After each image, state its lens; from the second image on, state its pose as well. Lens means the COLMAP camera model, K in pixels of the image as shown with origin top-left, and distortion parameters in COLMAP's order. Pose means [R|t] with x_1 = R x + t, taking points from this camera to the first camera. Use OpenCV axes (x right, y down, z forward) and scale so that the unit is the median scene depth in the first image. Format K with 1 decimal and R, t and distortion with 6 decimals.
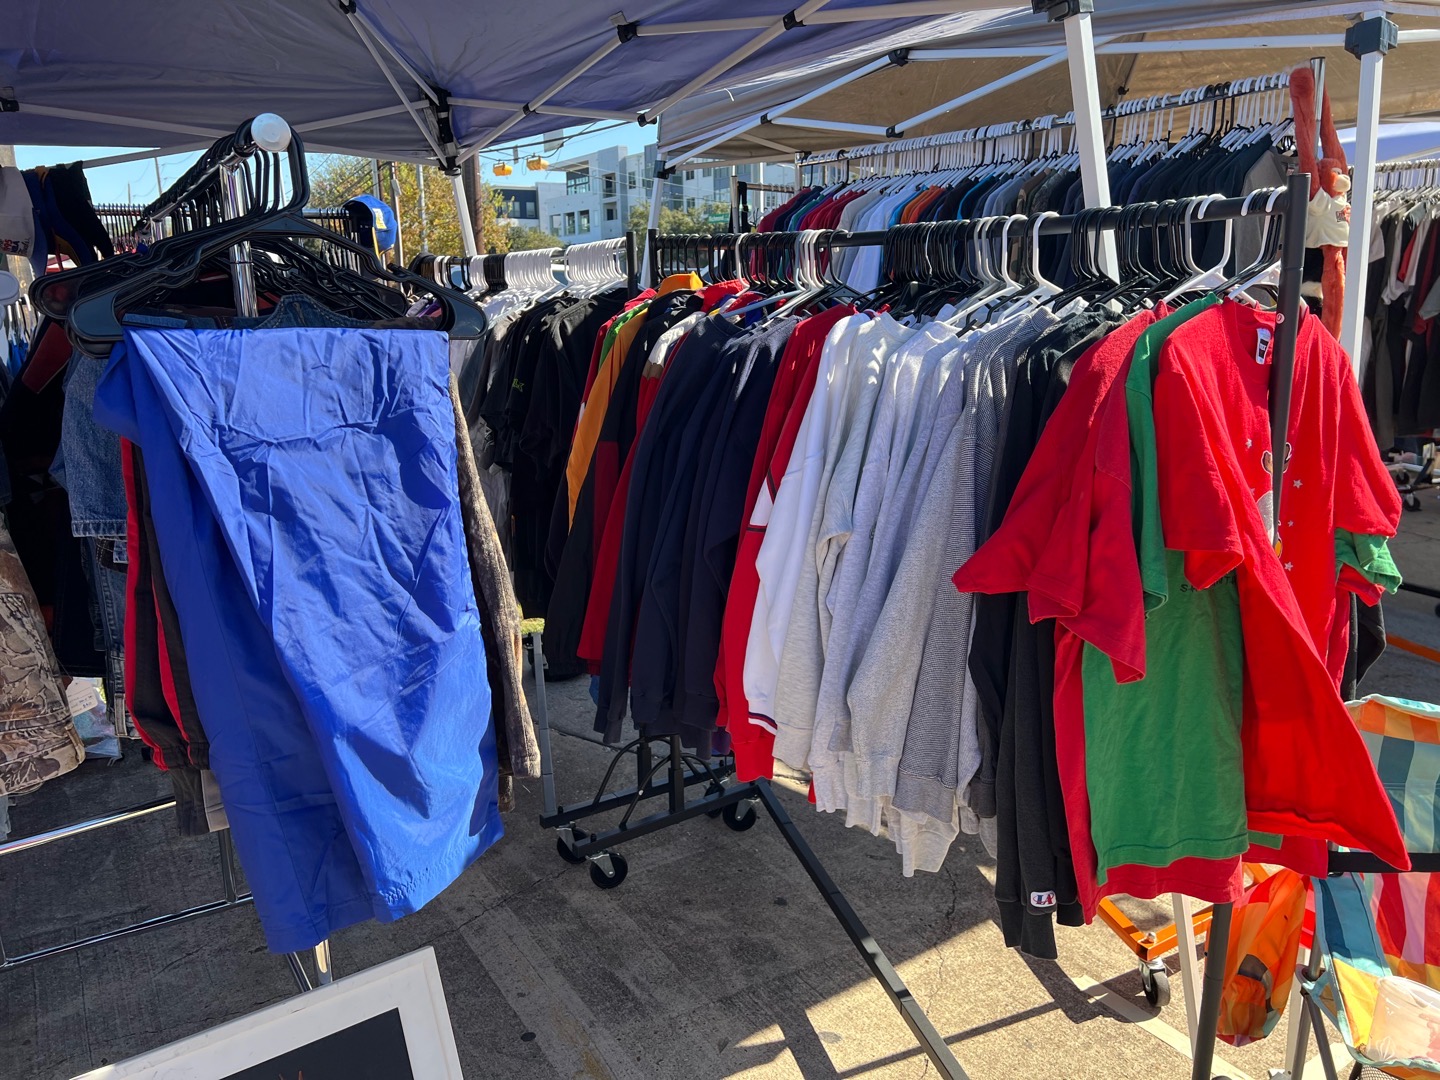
lens RADIAL K [[1054.9, 0, 720.2], [0, 1054.9, 536.4], [0, 0, 1]] dist [-0.002063, -0.002902]
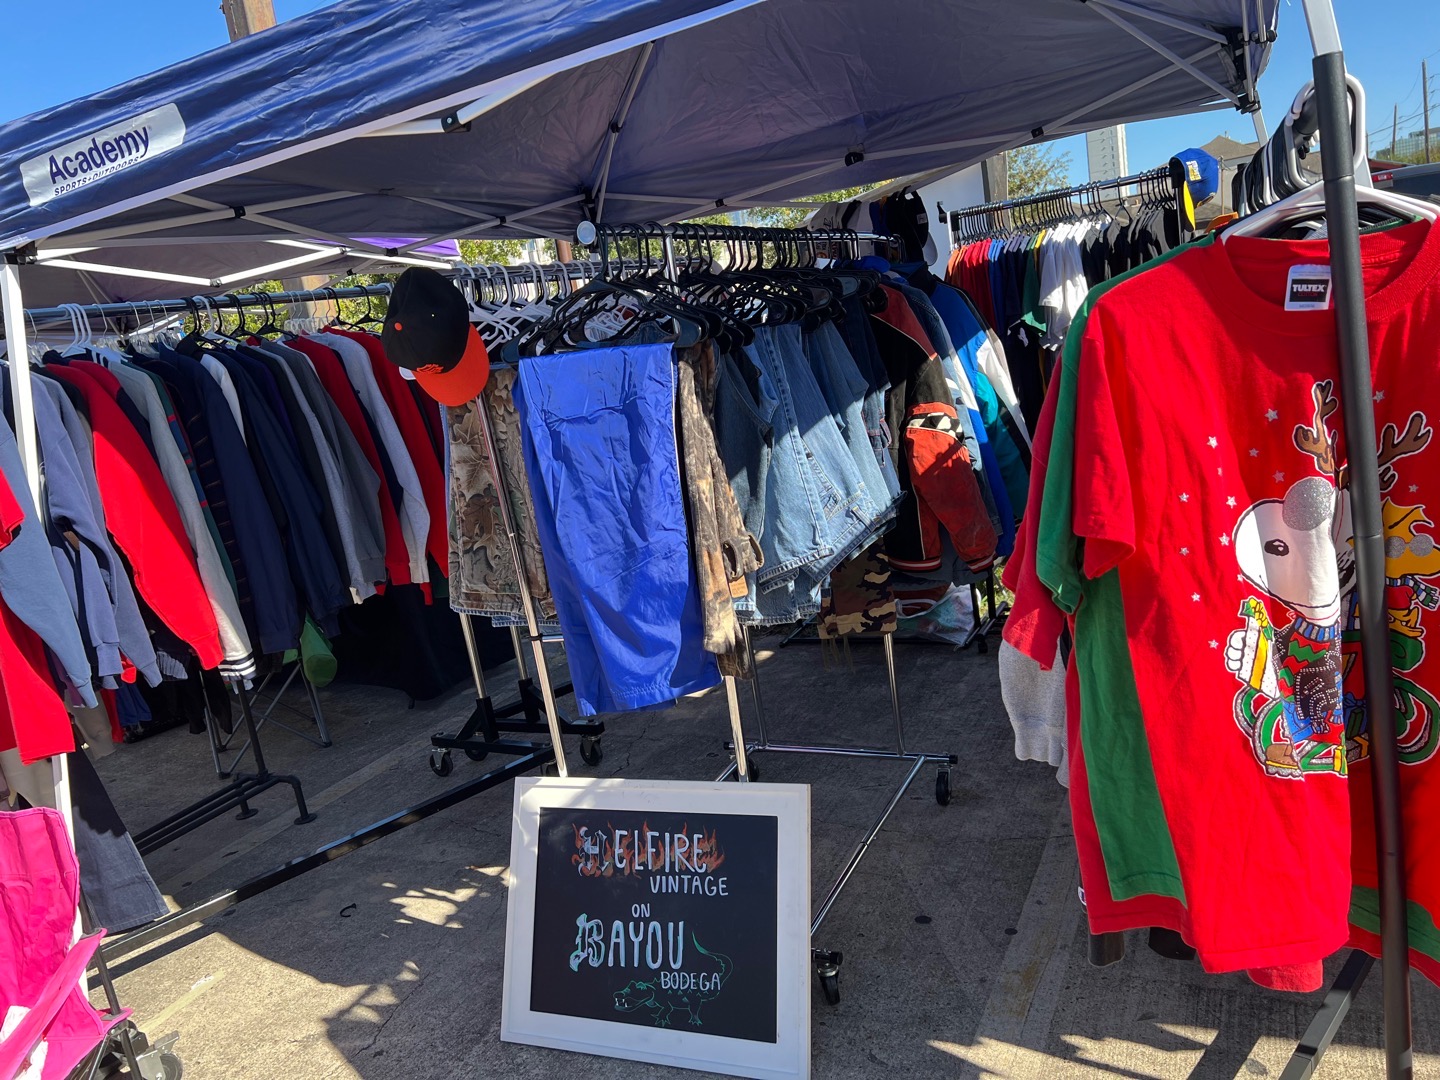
lens RADIAL K [[1054.9, 0, 717.8], [0, 1054.9, 539.3], [0, 0, 1]] dist [-0.002063, -0.002902]
pose [[0.518076, 0.100730, -0.849382, 1.142705], [-0.049450, 0.994908, 0.087827, -0.054882], [0.853904, -0.003499, 0.520419, 0.287997]]
